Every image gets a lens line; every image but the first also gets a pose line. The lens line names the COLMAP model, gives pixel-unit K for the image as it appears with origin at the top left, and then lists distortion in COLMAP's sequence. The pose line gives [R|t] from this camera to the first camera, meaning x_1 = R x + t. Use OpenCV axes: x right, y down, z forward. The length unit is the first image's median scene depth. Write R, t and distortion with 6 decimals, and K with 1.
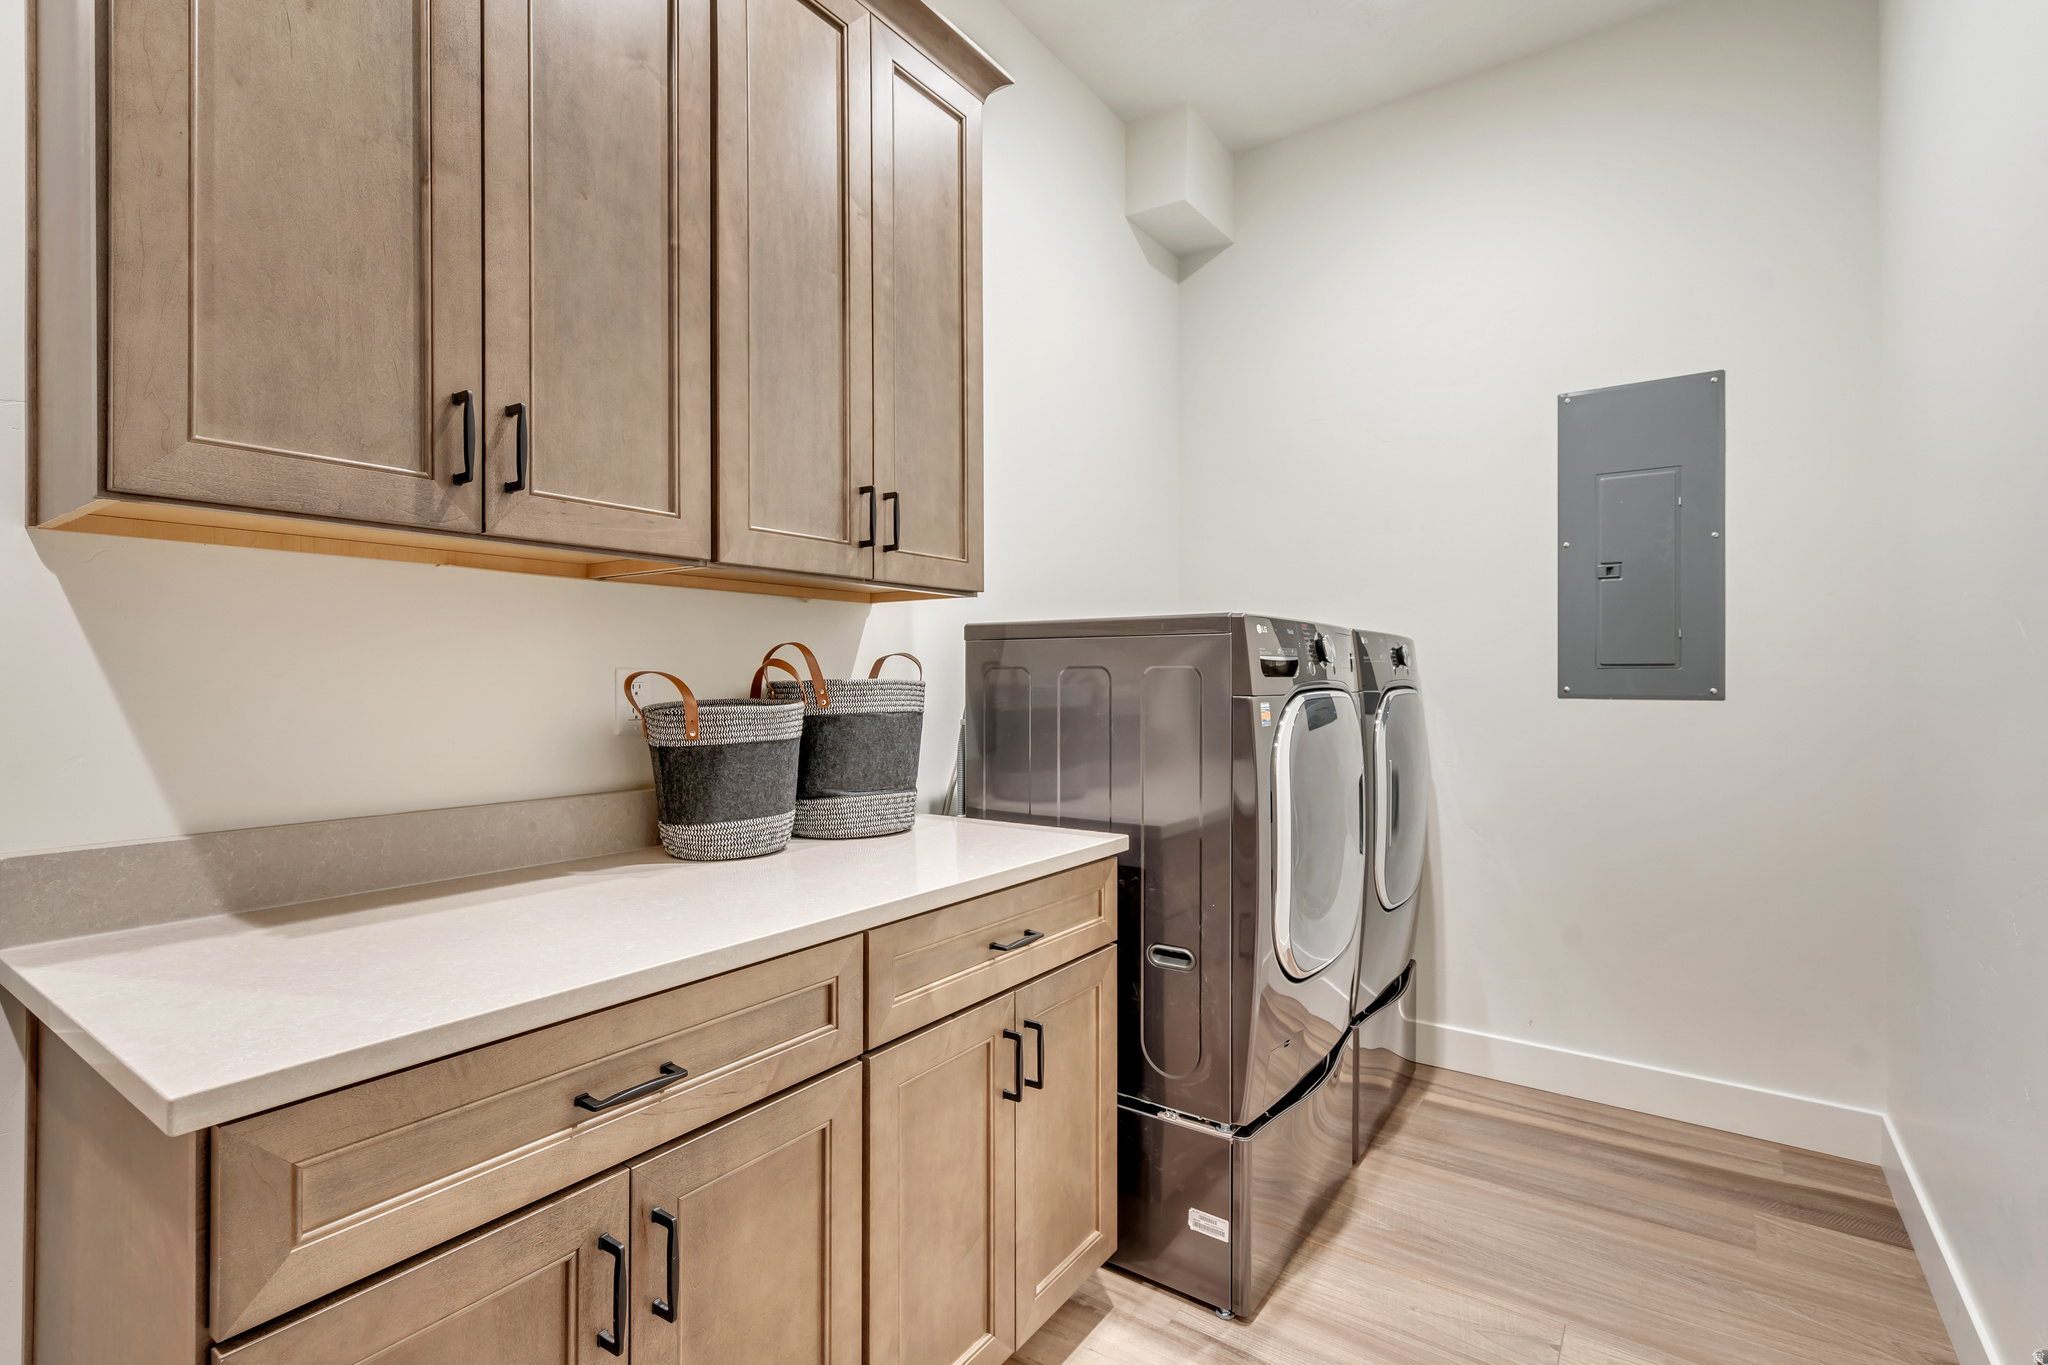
lens RADIAL K [[932.1, 0, 1023.6], [0, 932.1, 679.4], [0, 0, 1]] dist [-0.000988, 0.001352]
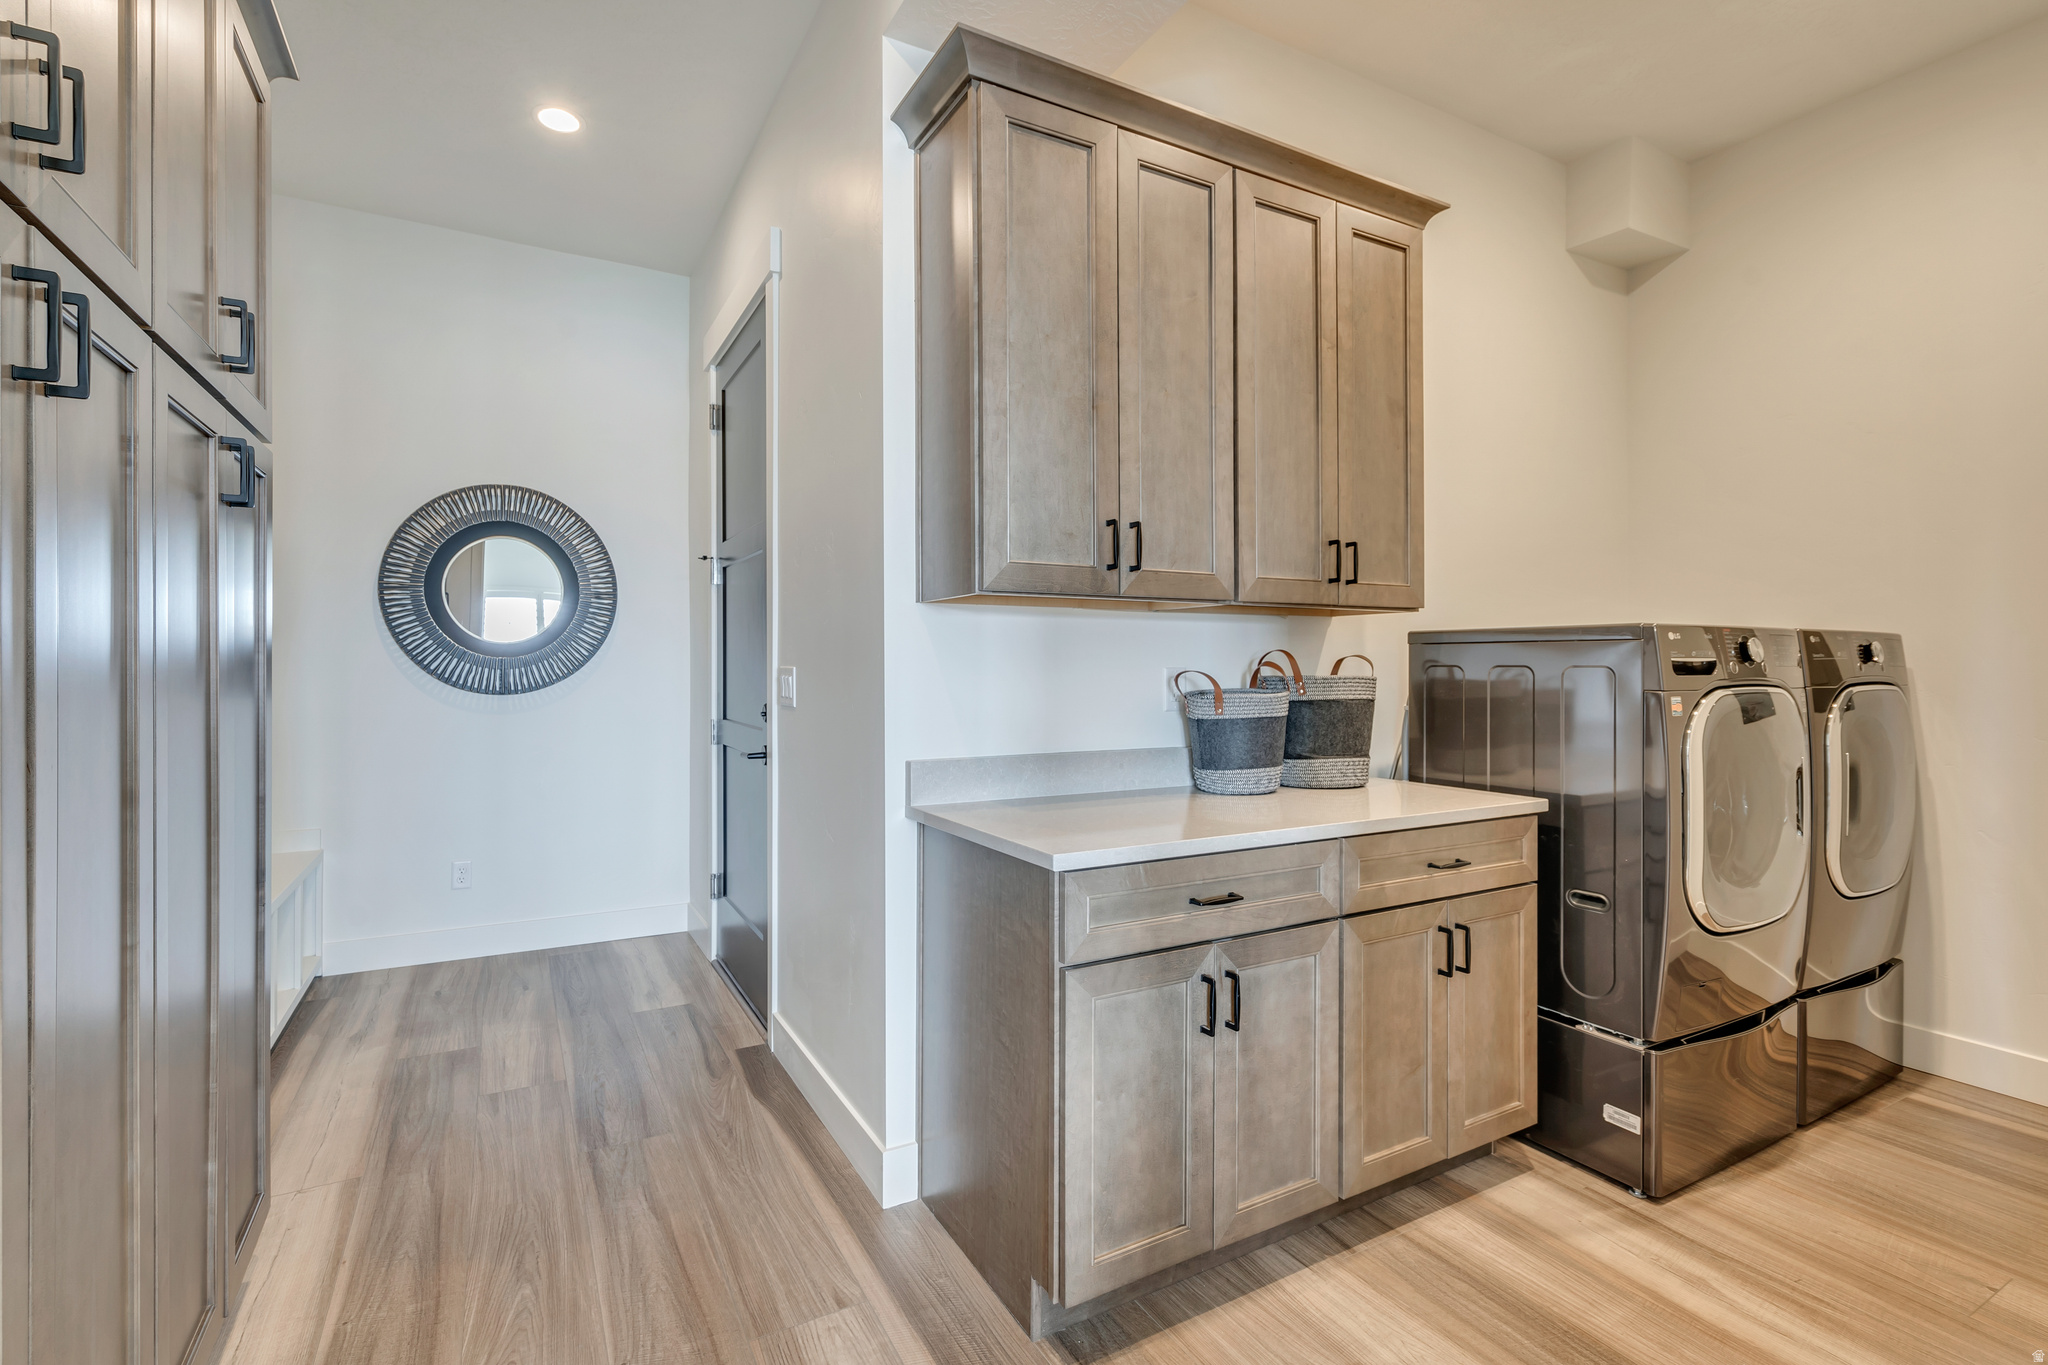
lens RADIAL K [[932.1, 0, 1015.9], [0, 932.1, 666.1], [0, 0, 1]] dist [-0.000988, 0.001352]
pose [[0.897698, 0.000656, -0.440611, 0.021069], [-0.001027, 0.999999, -0.000604, -0.012734], [0.440611, 0.000995, 0.897698, -0.457459]]
